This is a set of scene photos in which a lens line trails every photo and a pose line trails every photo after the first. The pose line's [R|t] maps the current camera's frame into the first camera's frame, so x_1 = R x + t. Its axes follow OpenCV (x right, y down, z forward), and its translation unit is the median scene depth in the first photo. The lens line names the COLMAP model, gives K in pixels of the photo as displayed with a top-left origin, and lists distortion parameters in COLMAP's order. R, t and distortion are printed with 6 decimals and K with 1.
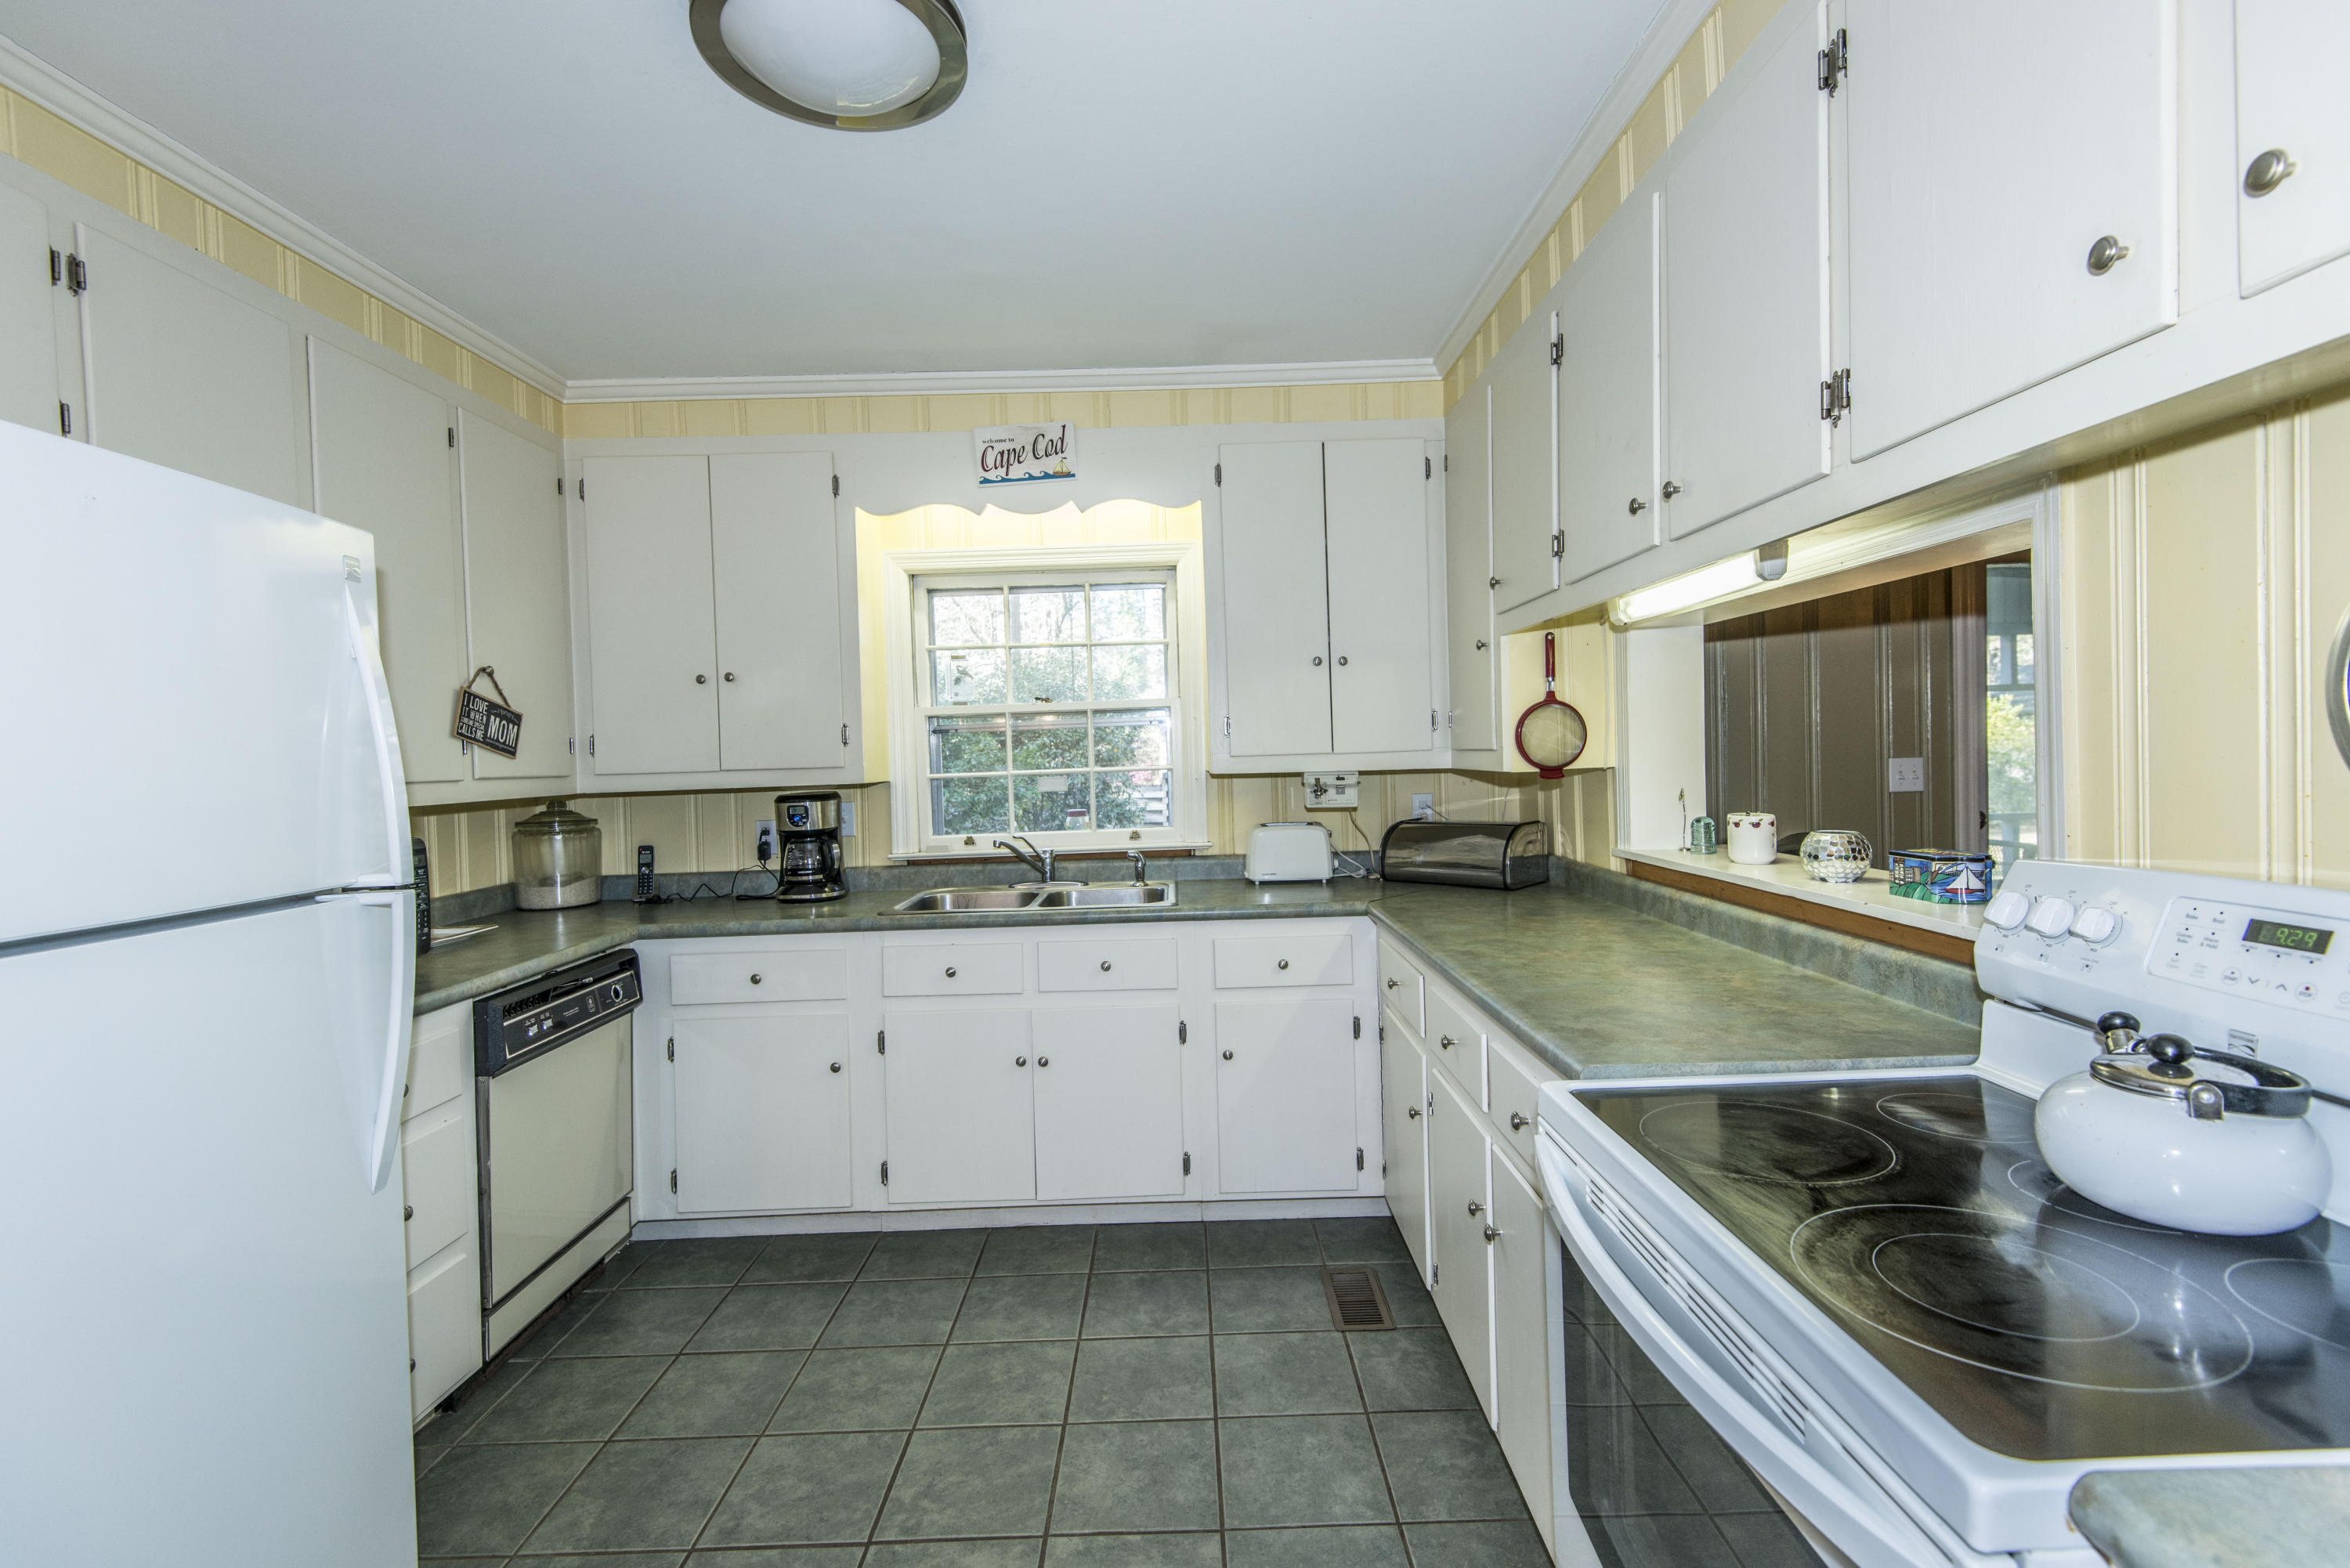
lens RADIAL K [[1053.2, 0, 1180.1], [0, 1053.2, 774.5], [0, 0, 1]] dist [0.039125, -0.028767]
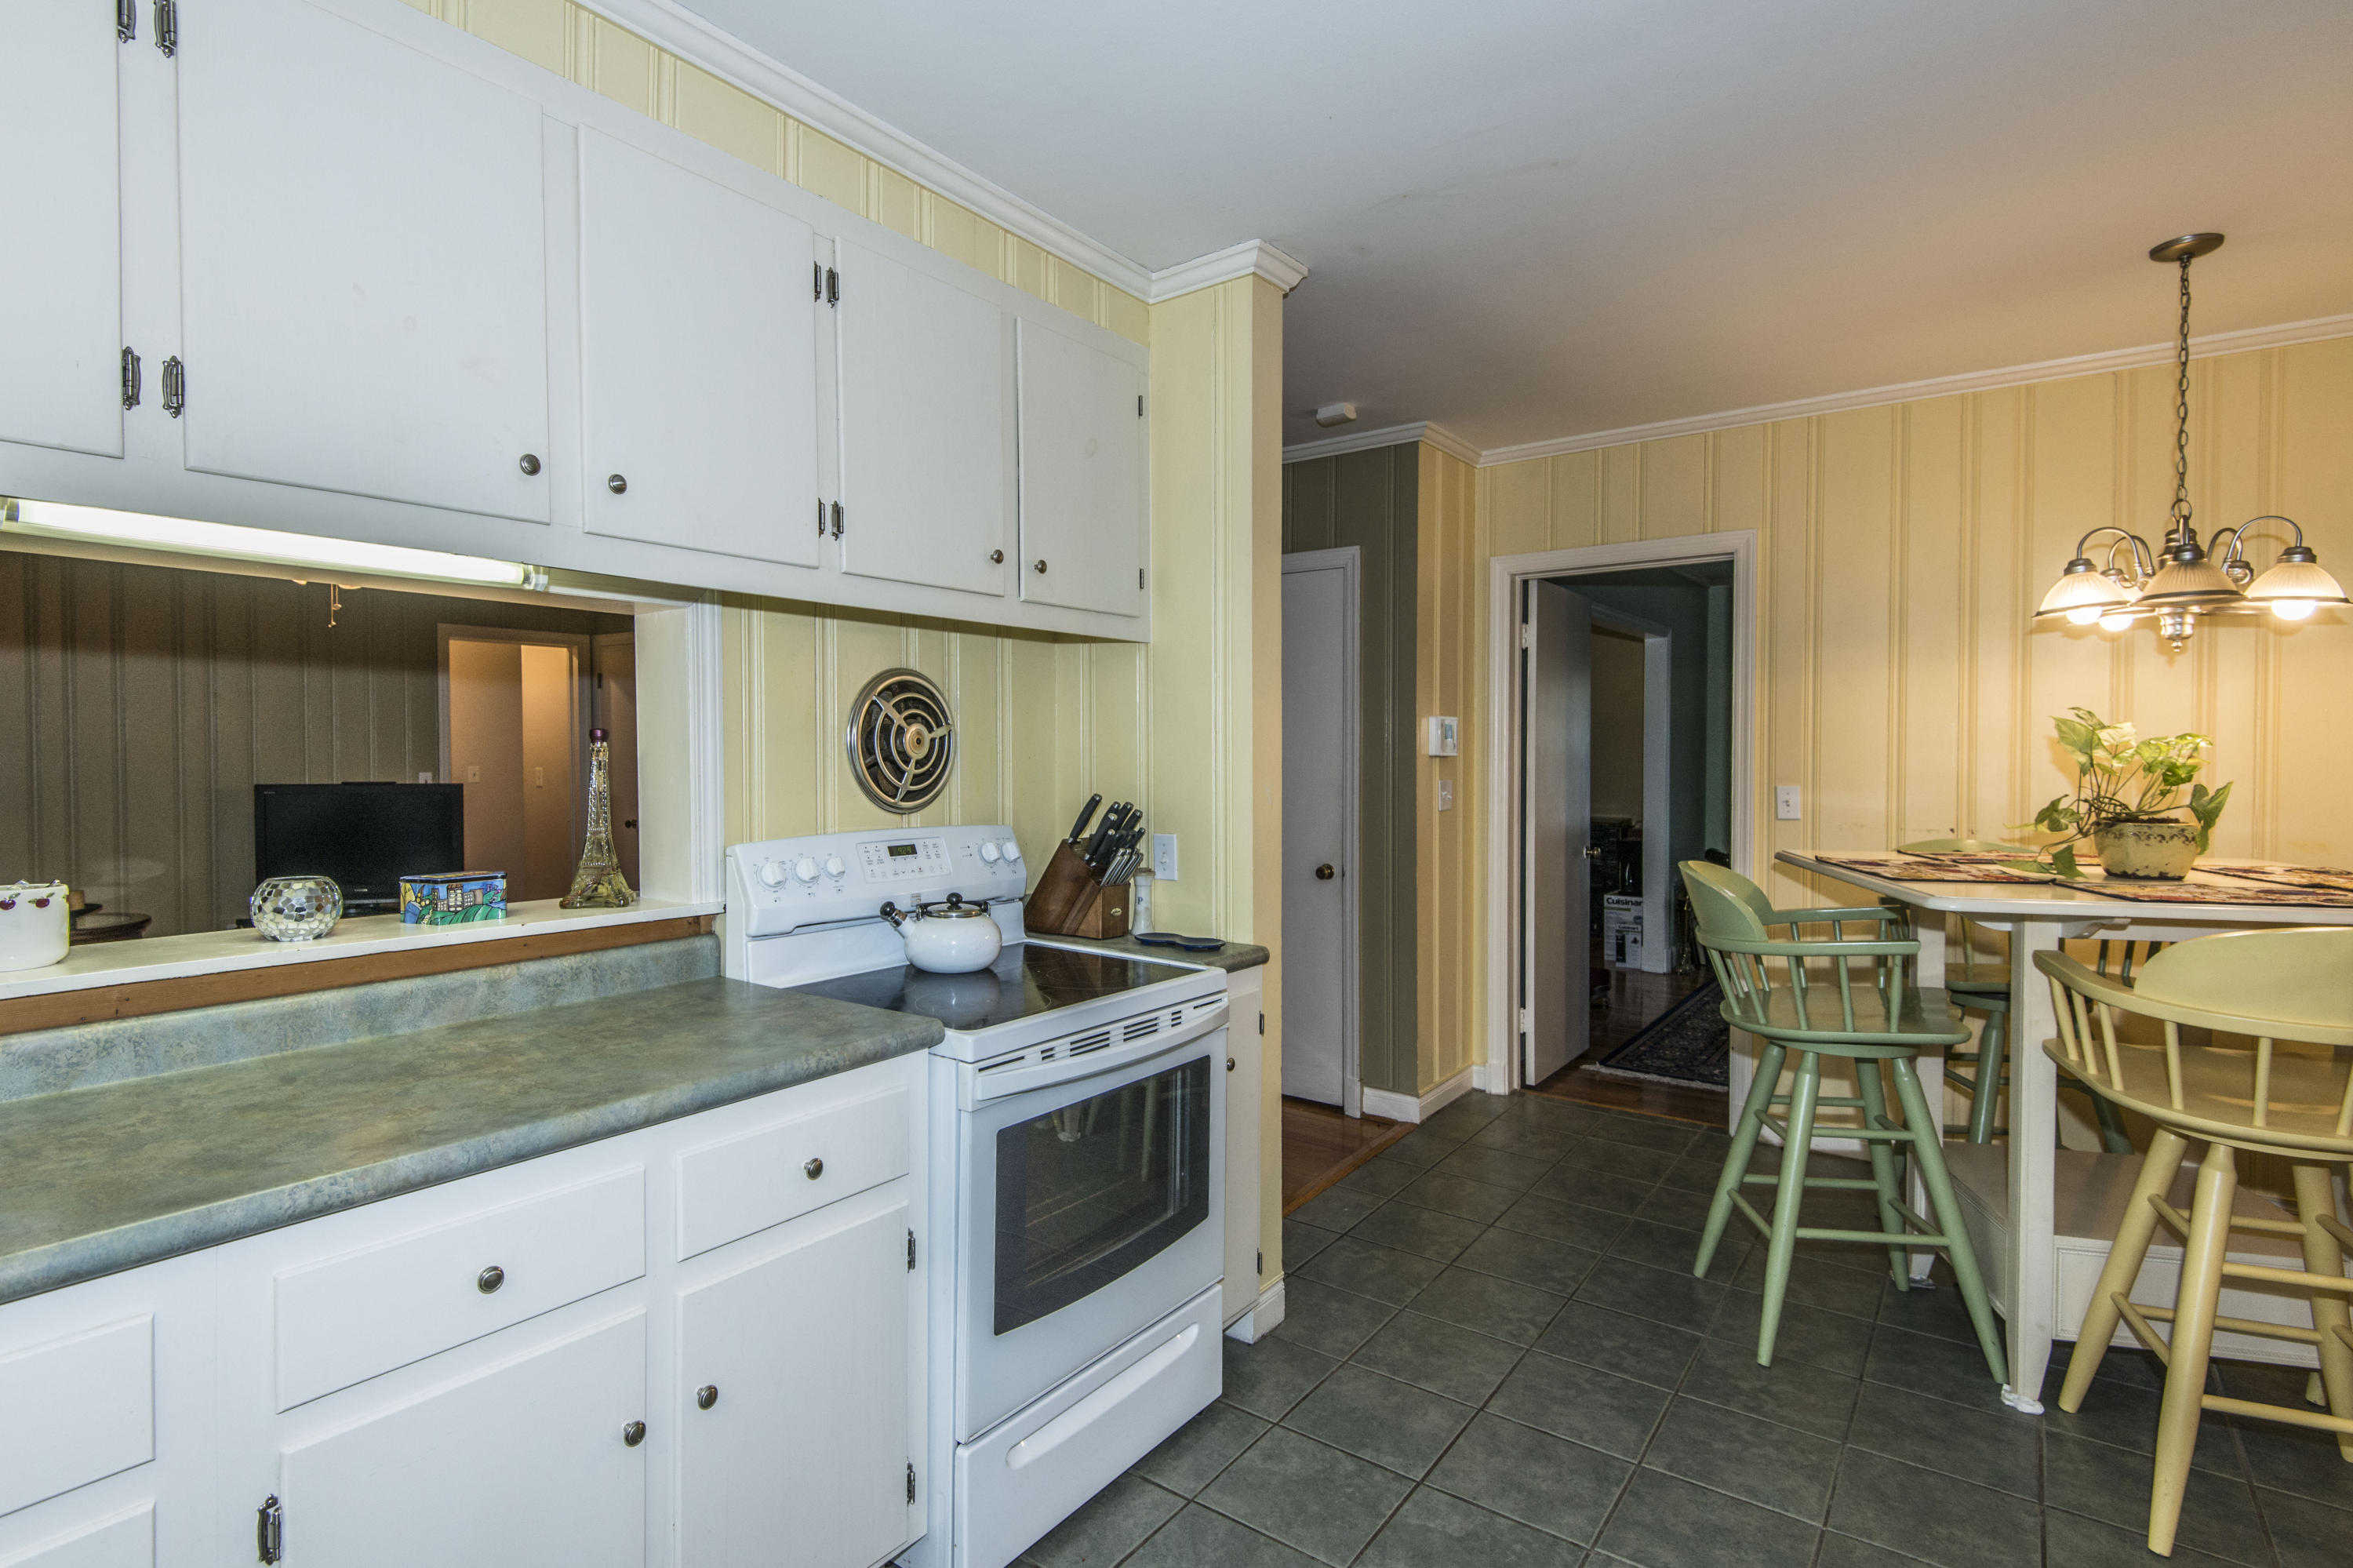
lens RADIAL K [[1165.9, 0, 1109.6], [0, 1165.9, 763.8], [0, 0, 1]] dist [0.022010, -0.011894]
pose [[-0.786616, 0.026799, 0.616861, -0.265941], [0.037471, 0.999288, 0.004369, -0.008553], [-0.616305, 0.026551, -0.787060, 0.838333]]
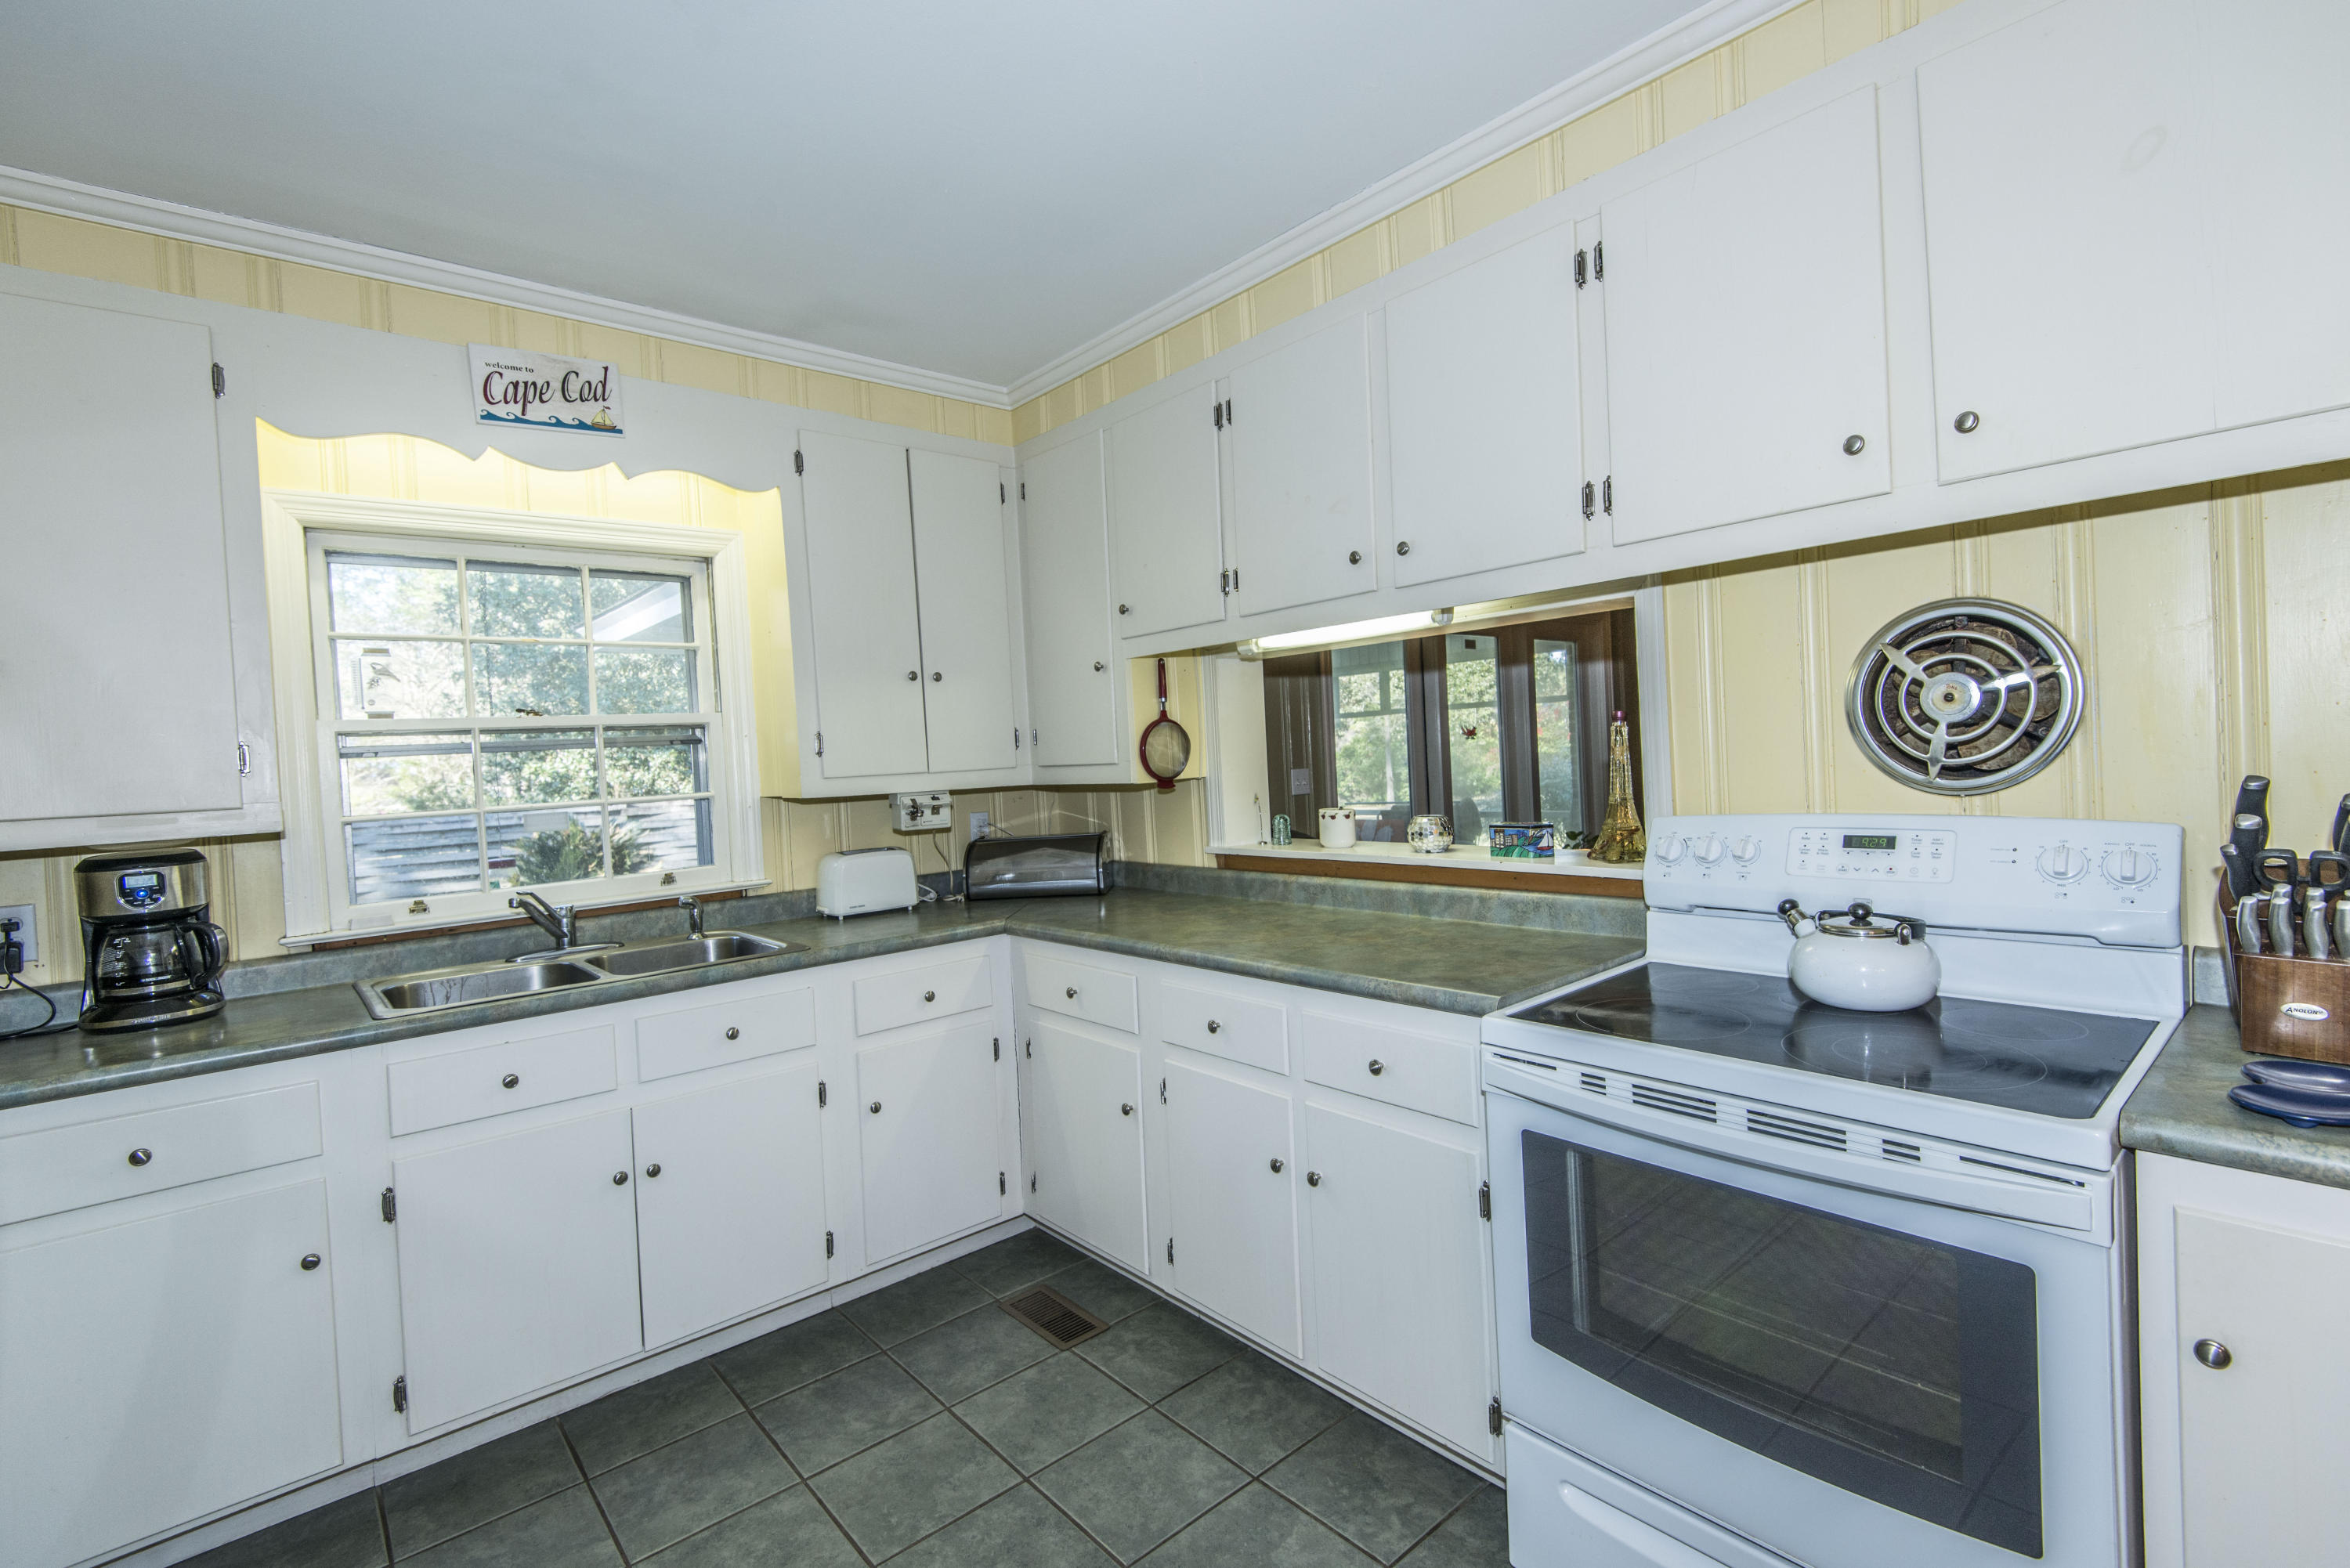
lens RADIAL K [[1053.2, 0, 1180.1], [0, 1053.2, 774.5], [0, 0, 1]] dist [0.039125, -0.028767]
pose [[0.757574, -0.021004, 0.652412, -0.311887], [0.040756, 0.999054, -0.015163, 0.005797], [-0.651476, 0.038077, 0.757713, 0.123308]]
